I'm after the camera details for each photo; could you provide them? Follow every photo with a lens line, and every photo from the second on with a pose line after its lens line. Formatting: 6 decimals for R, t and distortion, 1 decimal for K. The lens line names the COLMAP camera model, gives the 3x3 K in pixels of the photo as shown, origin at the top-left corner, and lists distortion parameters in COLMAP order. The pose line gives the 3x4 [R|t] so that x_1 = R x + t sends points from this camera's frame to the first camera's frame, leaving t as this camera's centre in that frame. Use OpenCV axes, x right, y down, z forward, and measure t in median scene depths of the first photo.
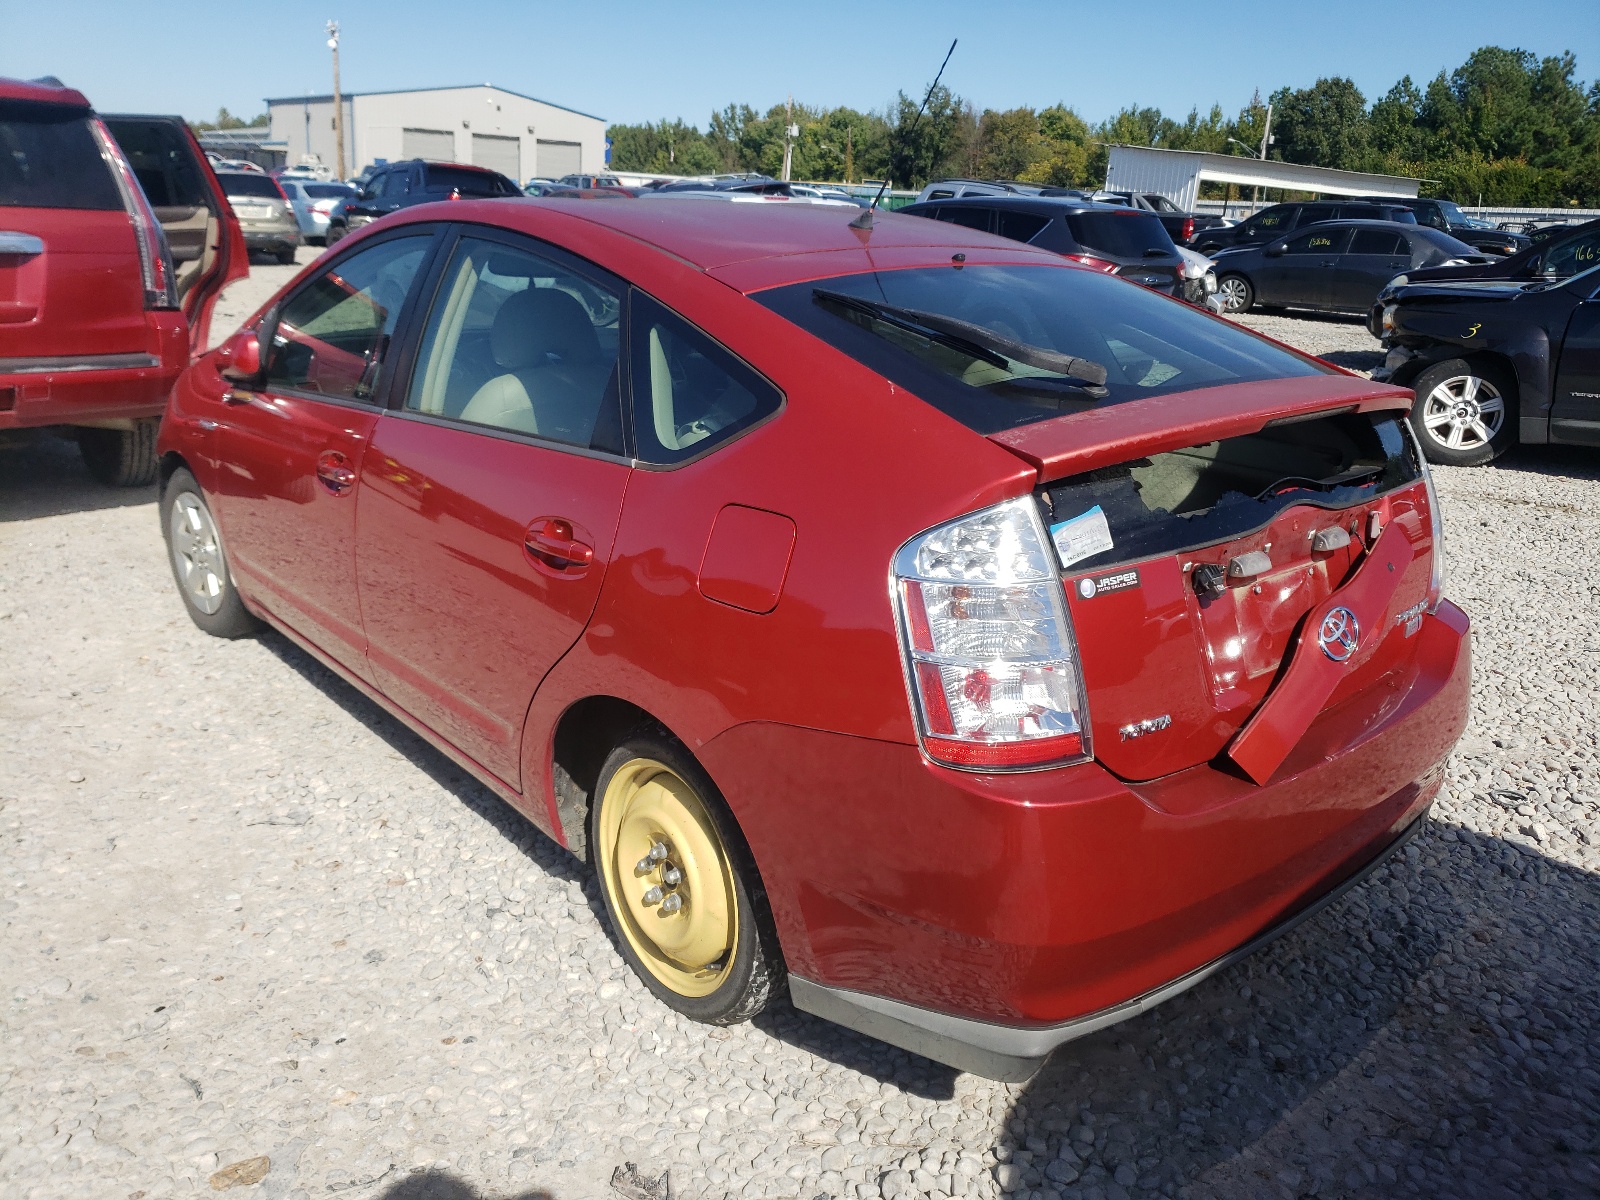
lens RADIAL K [[1266.2, 0, 800.0], [0, 1266.2, 600.0], [0, 0, 1]] dist [0.103504, -0.181268]
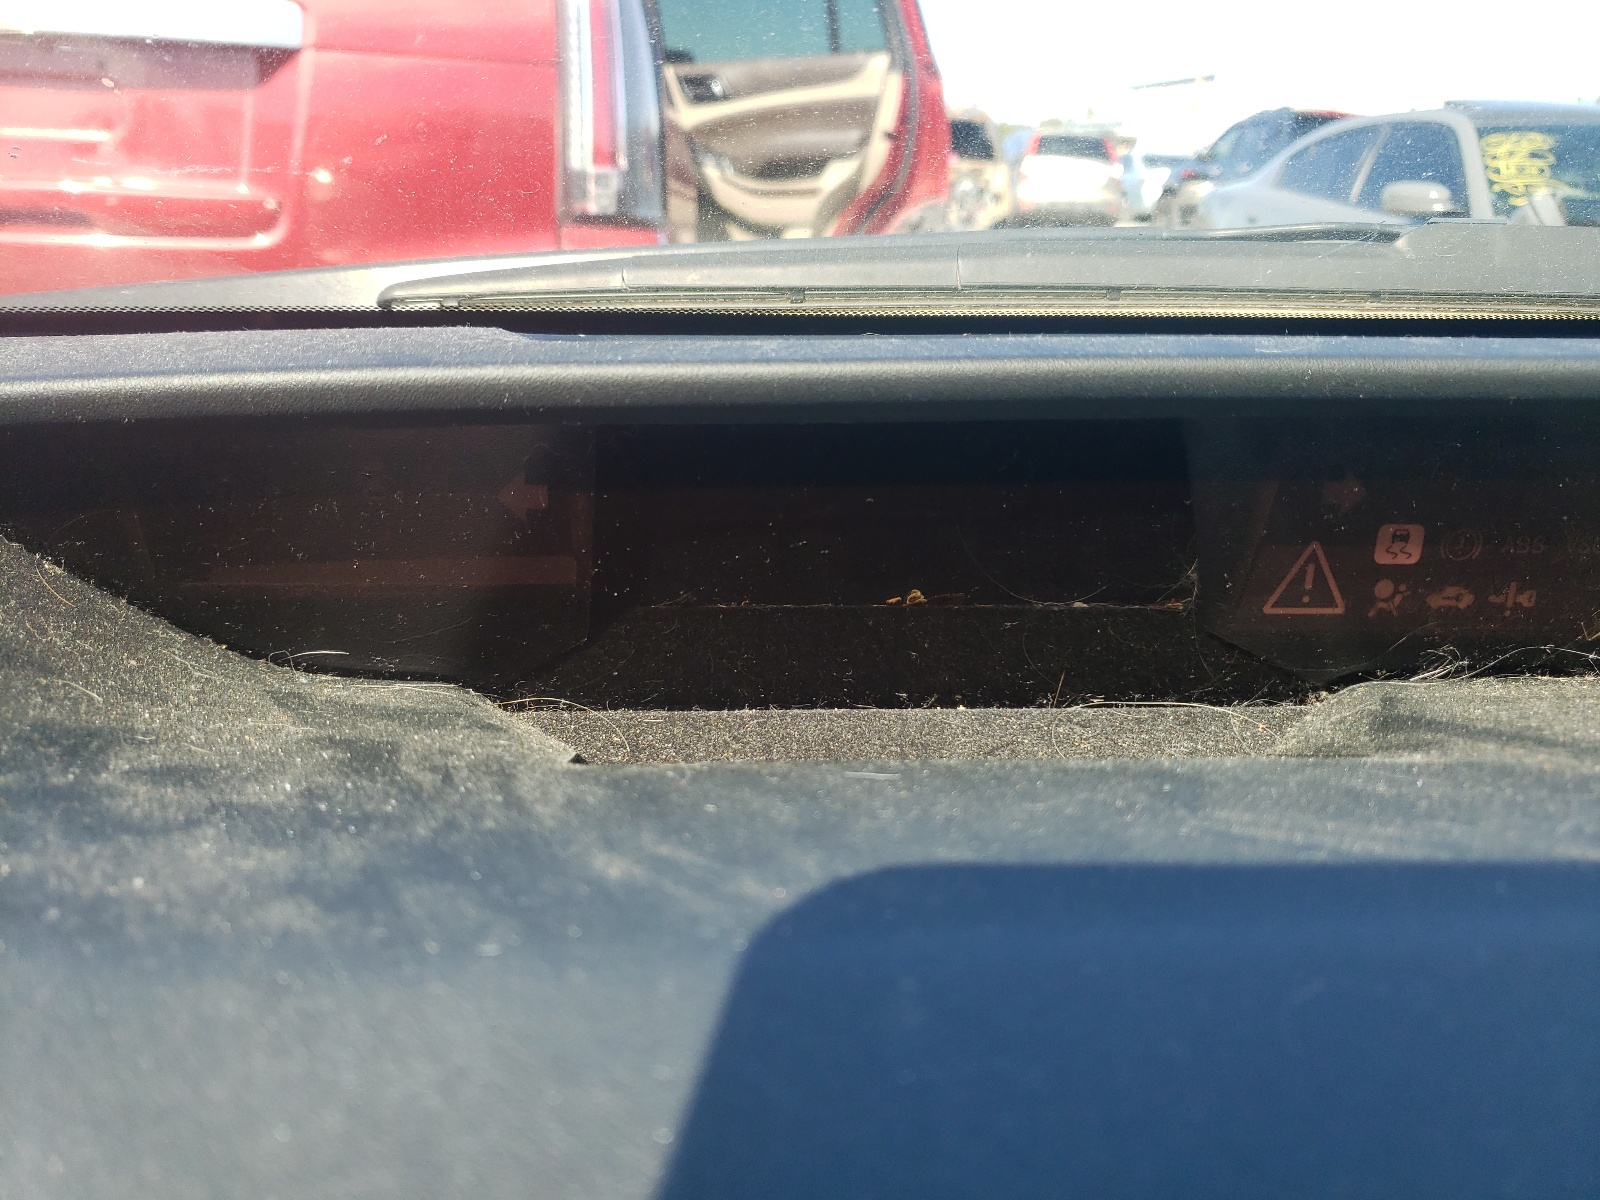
lens RADIAL K [[1266.2, 0, 800.0], [0, 1266.2, 600.0], [0, 0, 1]] dist [0.103504, -0.181268]
pose [[0.821287, 0.179084, -0.541680, -0.179377], [-0.176747, 0.982611, 0.056878, -0.117312], [0.542447, 0.049027, 0.838658, 0.569132]]
